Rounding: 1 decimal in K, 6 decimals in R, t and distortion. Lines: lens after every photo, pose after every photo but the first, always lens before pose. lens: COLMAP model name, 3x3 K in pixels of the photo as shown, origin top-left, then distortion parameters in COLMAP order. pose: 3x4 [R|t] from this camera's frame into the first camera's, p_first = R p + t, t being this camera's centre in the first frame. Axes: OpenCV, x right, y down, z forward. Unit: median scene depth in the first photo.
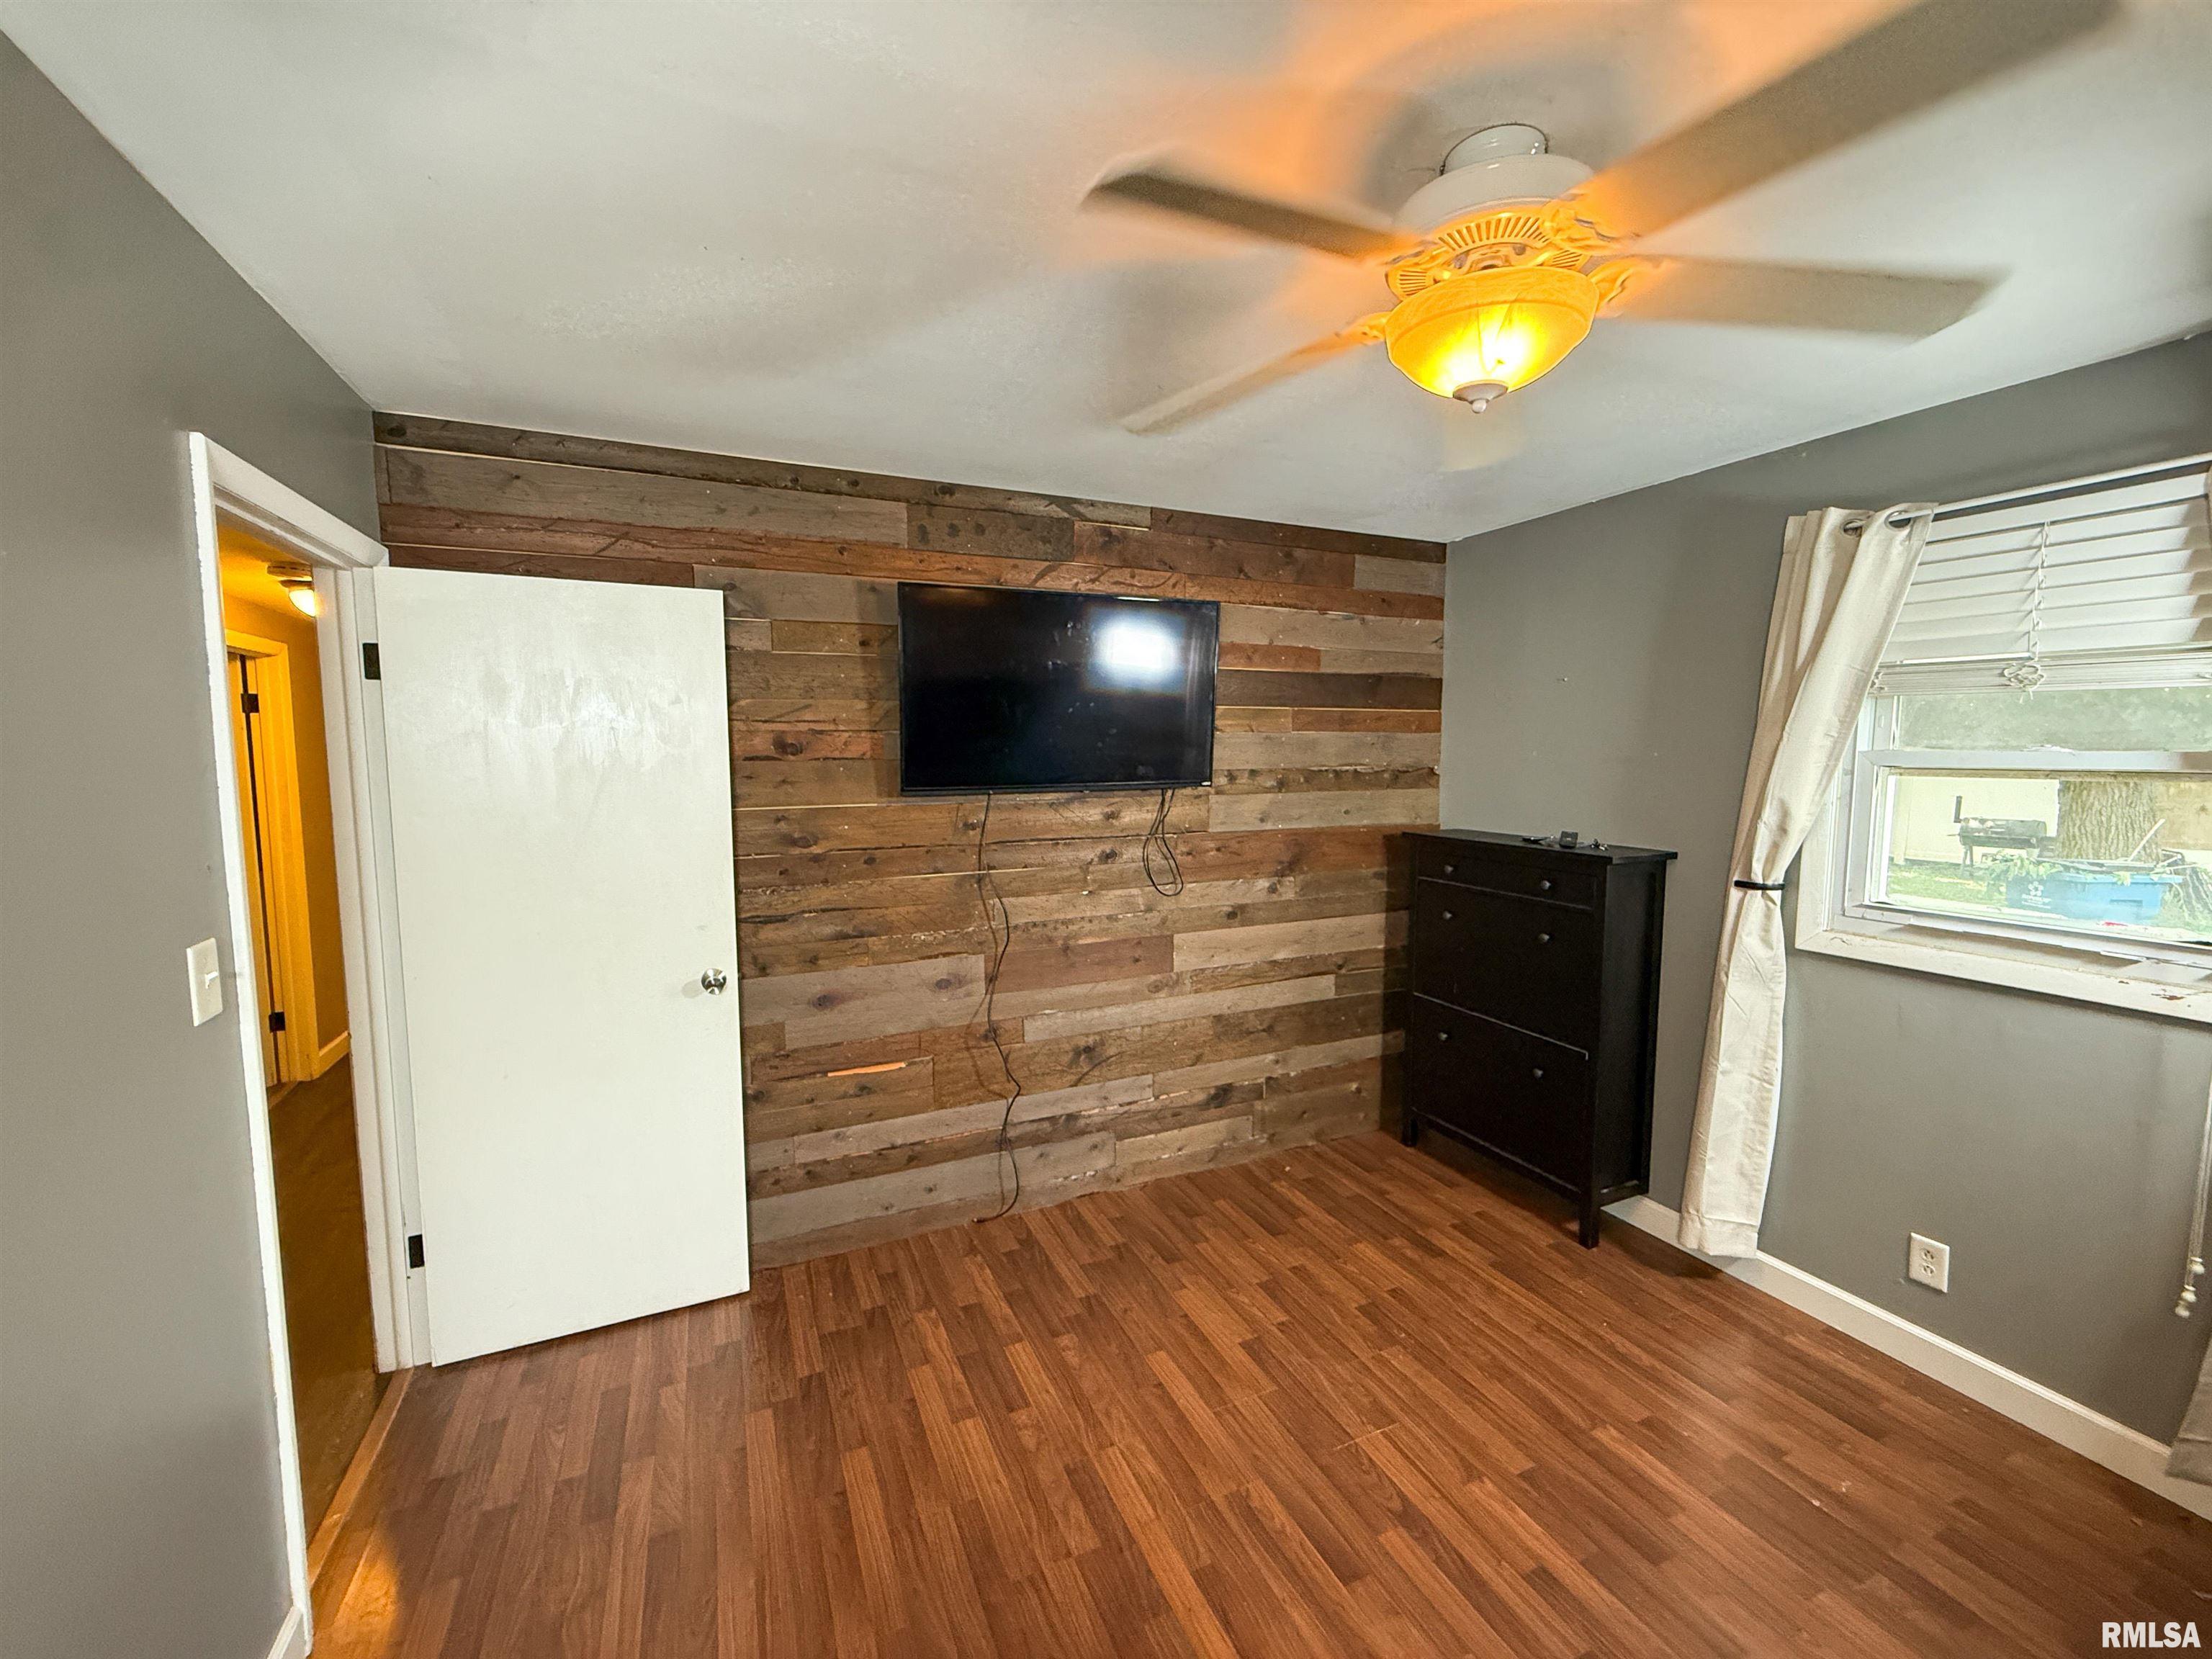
lens RADIAL K [[890.5, 0, 1098.0], [0, 890.5, 827.4], [0, 0, 1]] dist [0.003944, -0.000944]
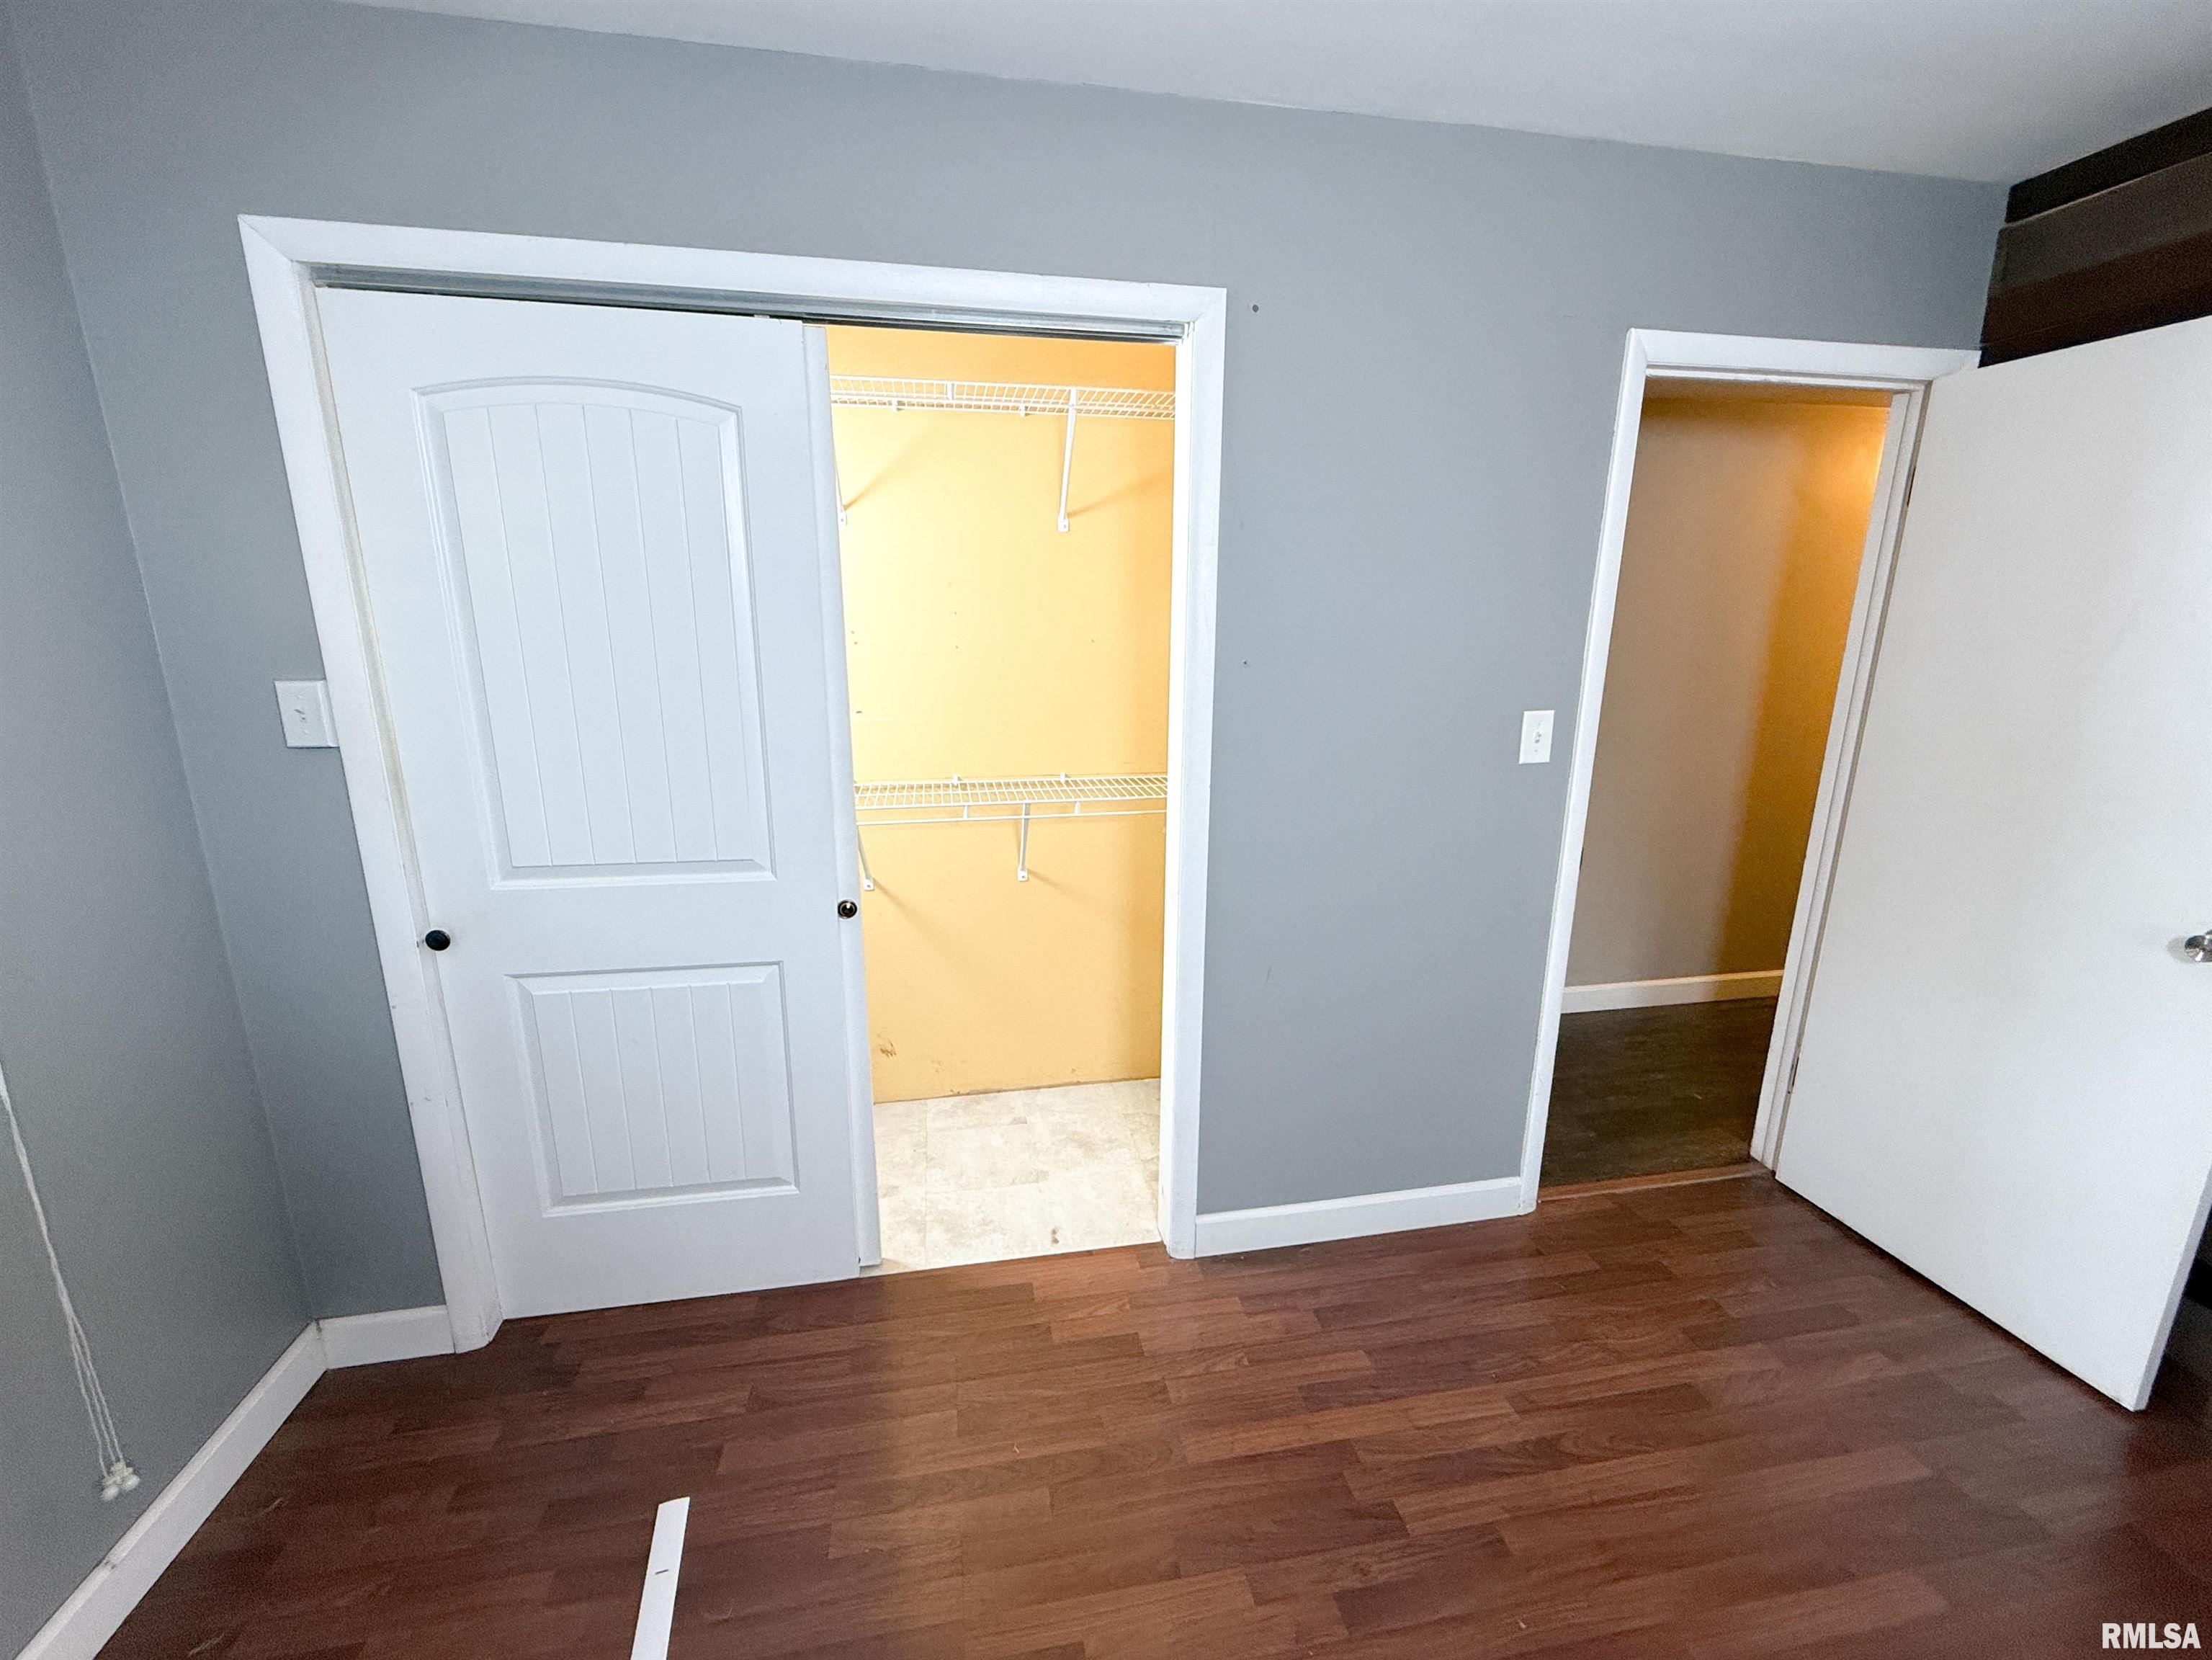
lens RADIAL K [[890.6, 0, 1098.6], [0, 890.6, 824.9], [0, 0, 1]] dist [0.003944, -0.000944]
pose [[-0.239814, 0.228055, -0.943653, 0.379704], [-0.091026, 0.962453, 0.255732, -0.000289], [0.966542, 0.147225, -0.210051, 0.397162]]
